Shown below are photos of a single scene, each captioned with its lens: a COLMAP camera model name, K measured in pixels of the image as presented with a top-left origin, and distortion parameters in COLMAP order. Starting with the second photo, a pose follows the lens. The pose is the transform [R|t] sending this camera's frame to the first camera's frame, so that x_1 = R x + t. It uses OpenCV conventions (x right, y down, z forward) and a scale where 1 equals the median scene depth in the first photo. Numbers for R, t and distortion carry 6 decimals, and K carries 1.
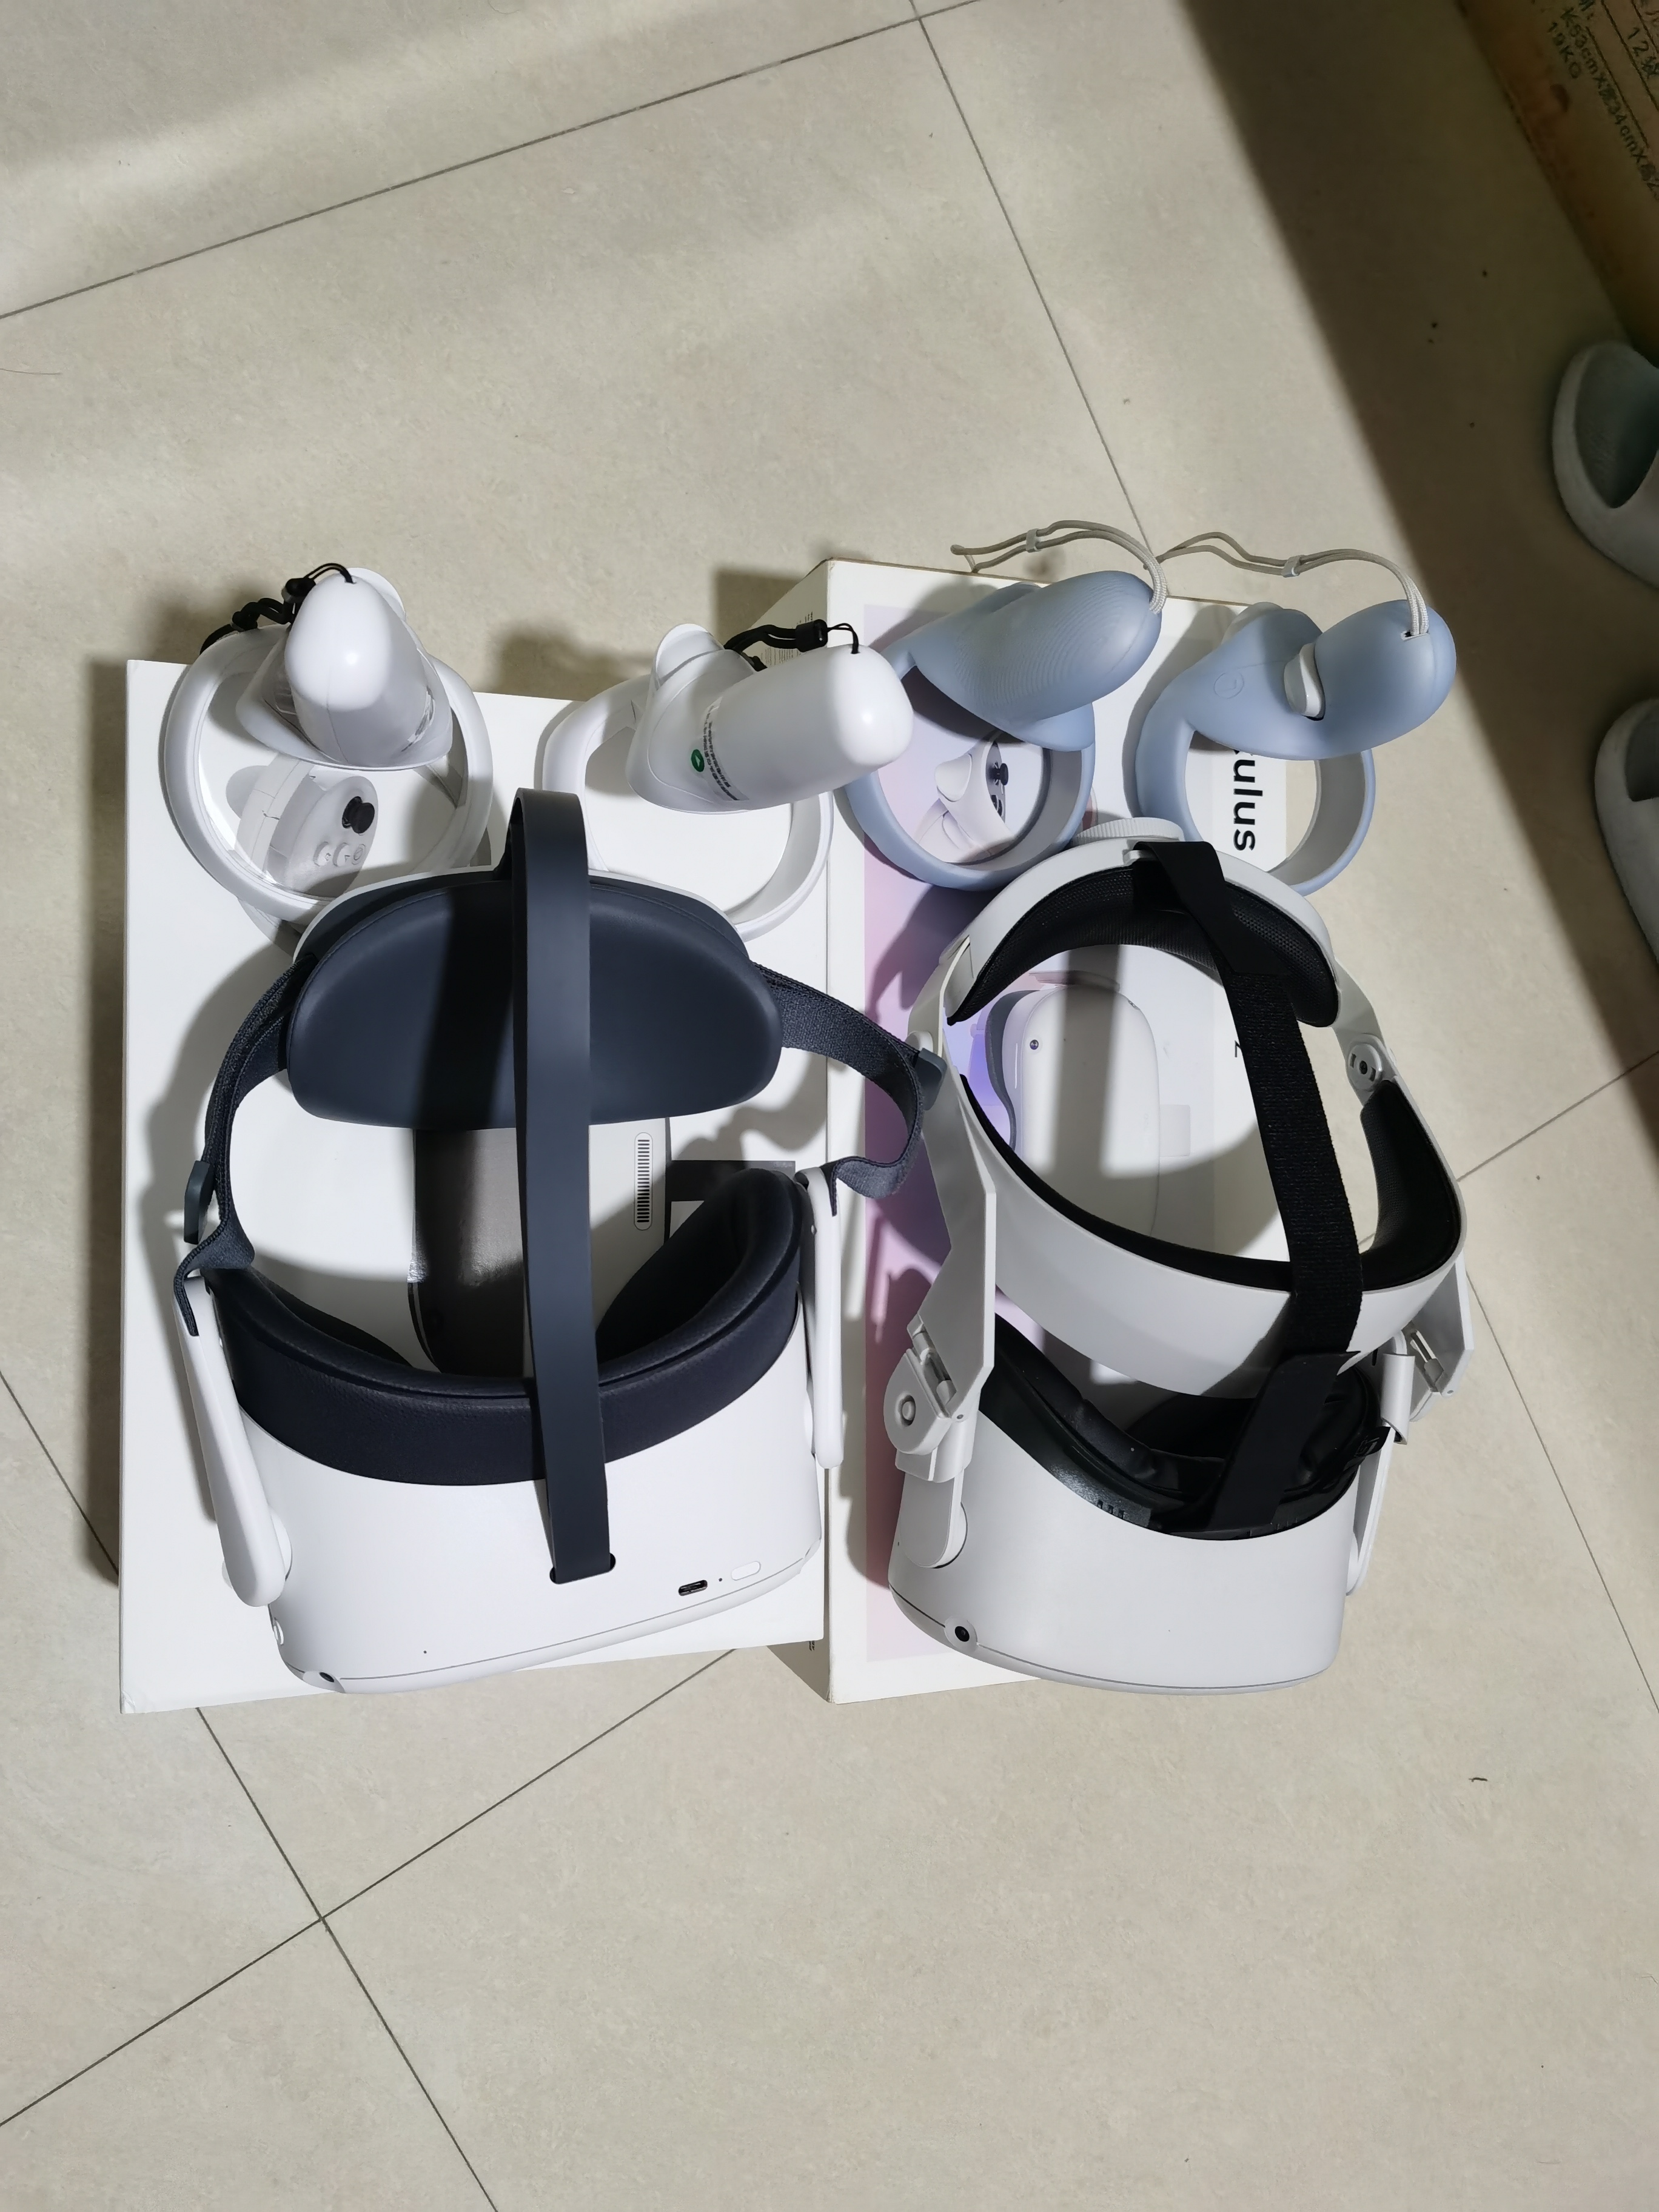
lens RADIAL K [[1721.6, 0, 842.3], [0, 1721.6, 1094.9], [0, 0, 1]] dist [-0.079205, -0.049133]
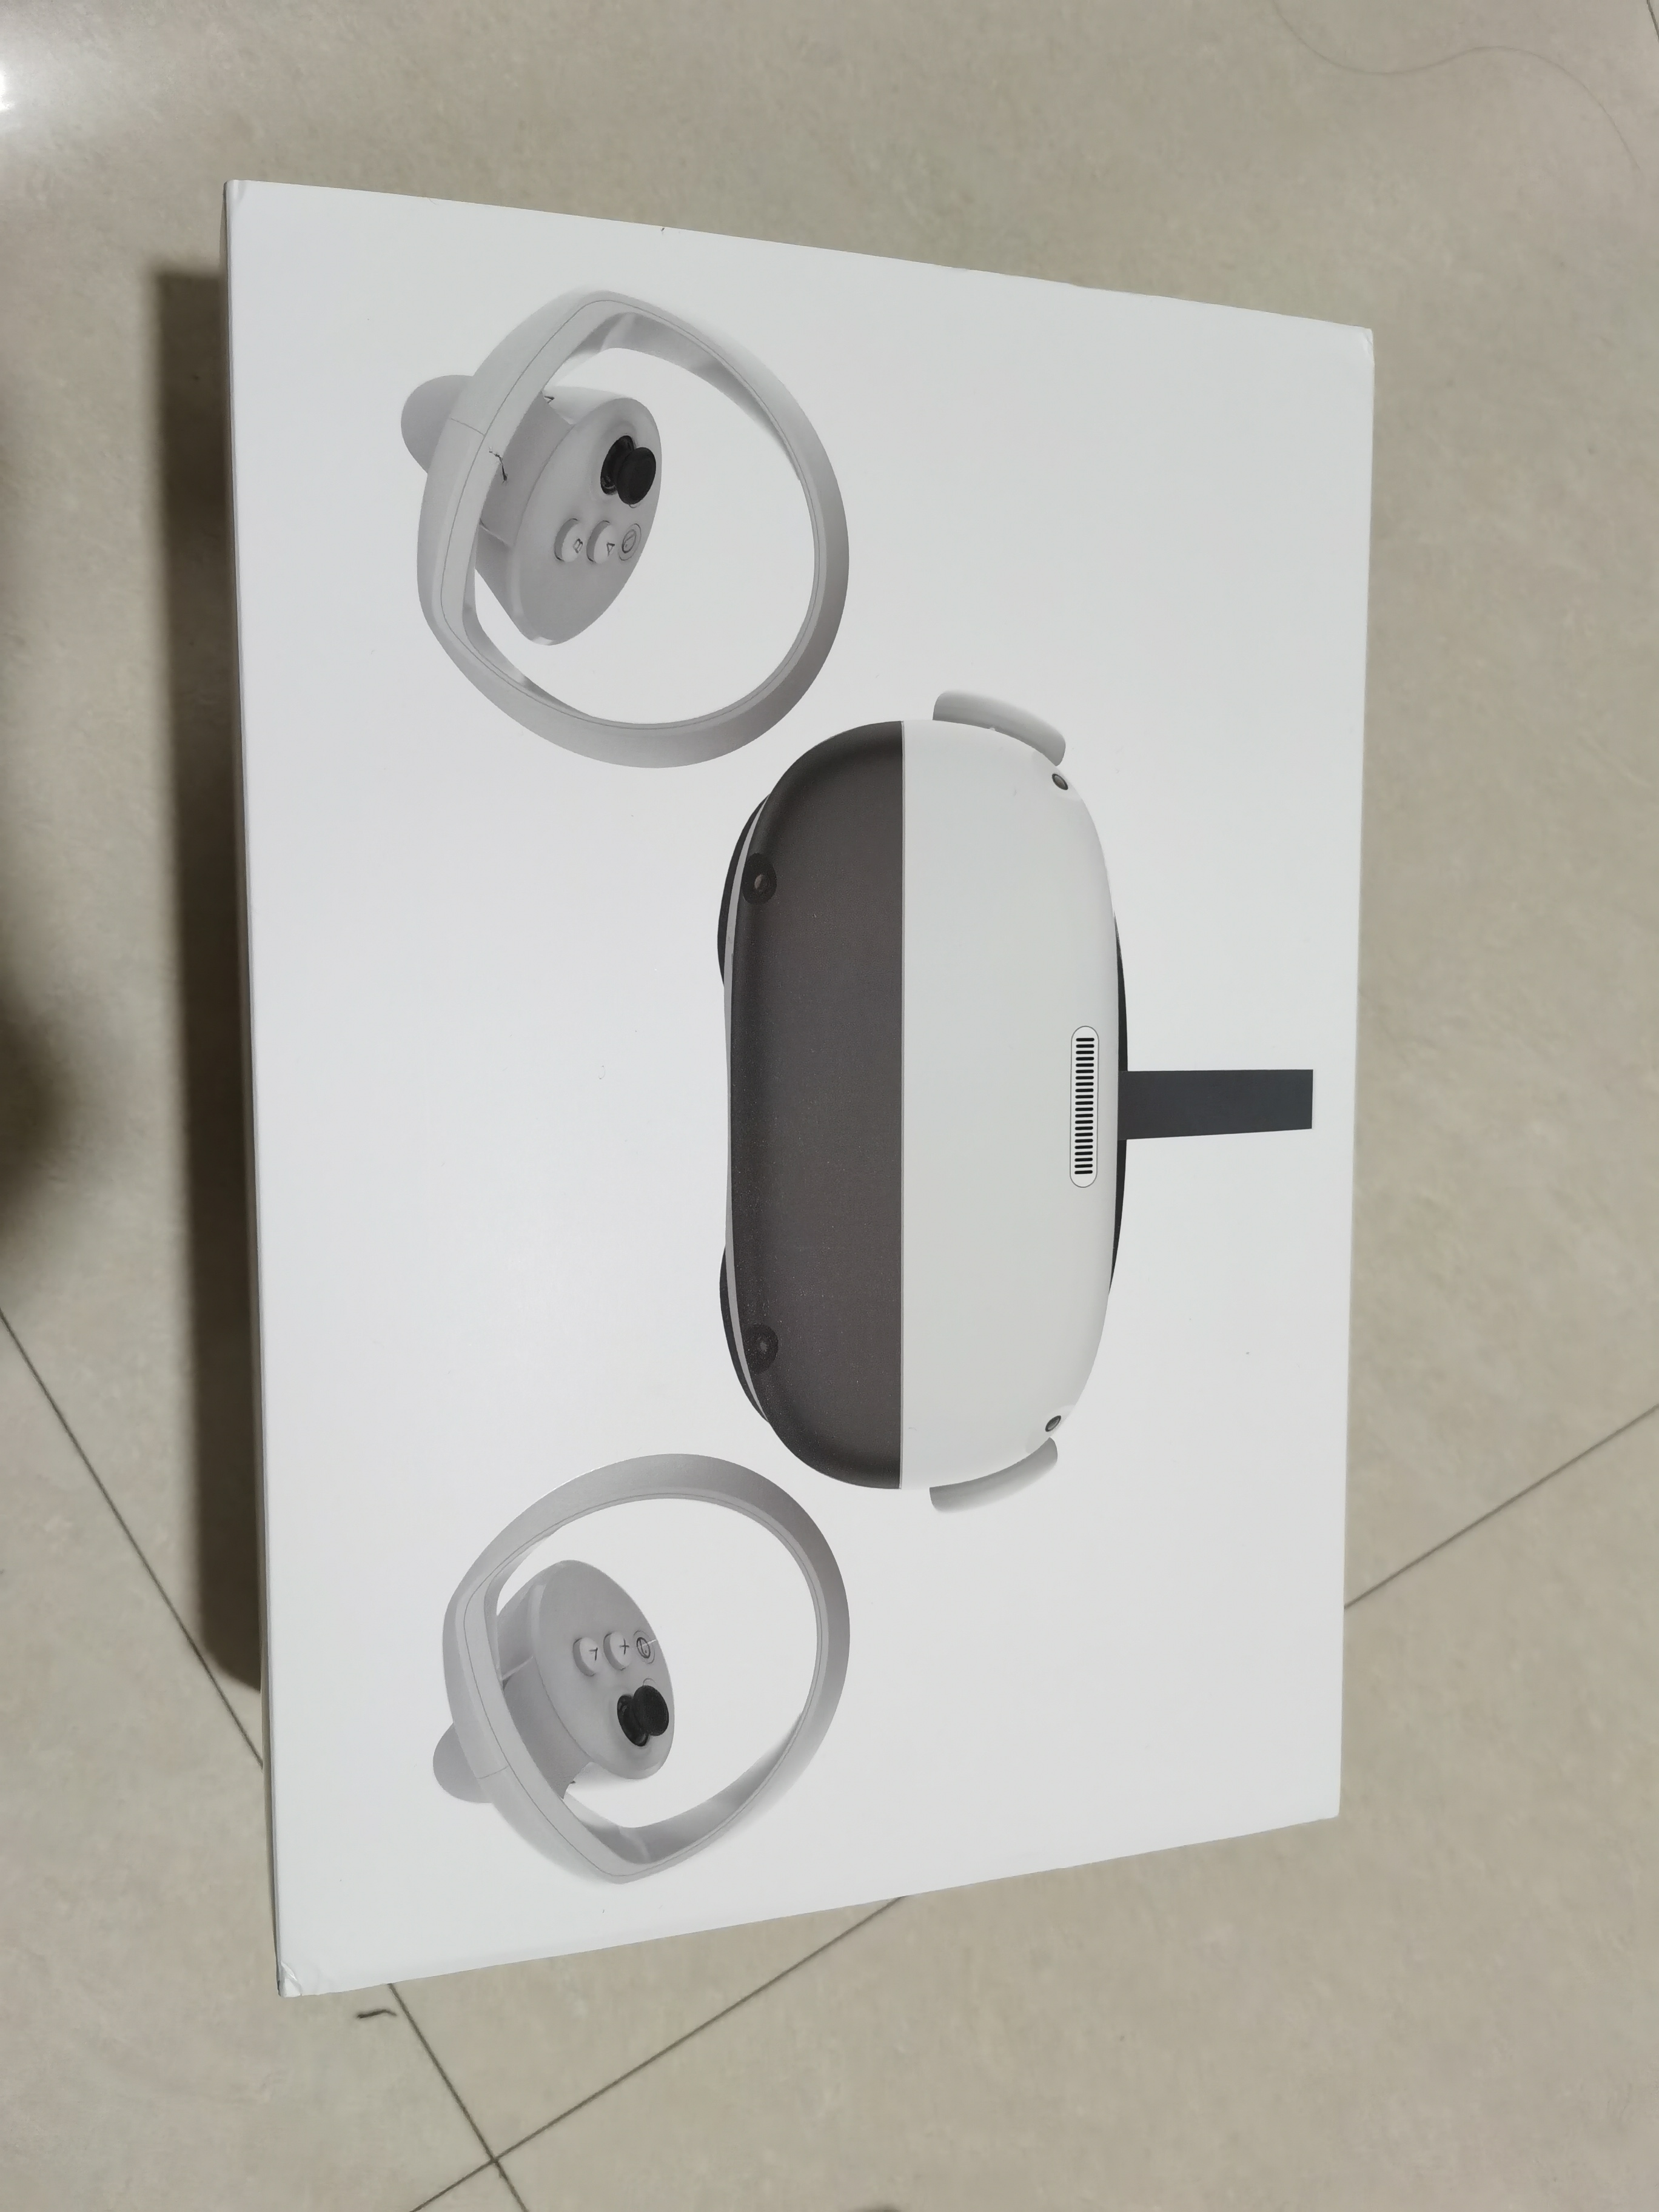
lens RADIAL K [[1721.6, 0, 764.9], [0, 1721.6, 1119.9], [0, 0, 1]] dist [-0.079205, -0.049133]
pose [[0.994562, 0.017845, -0.102608, -0.142899], [-0.015561, 0.999614, 0.023014, 0.036674], [0.102980, -0.021292, 0.994456, 0.345445]]
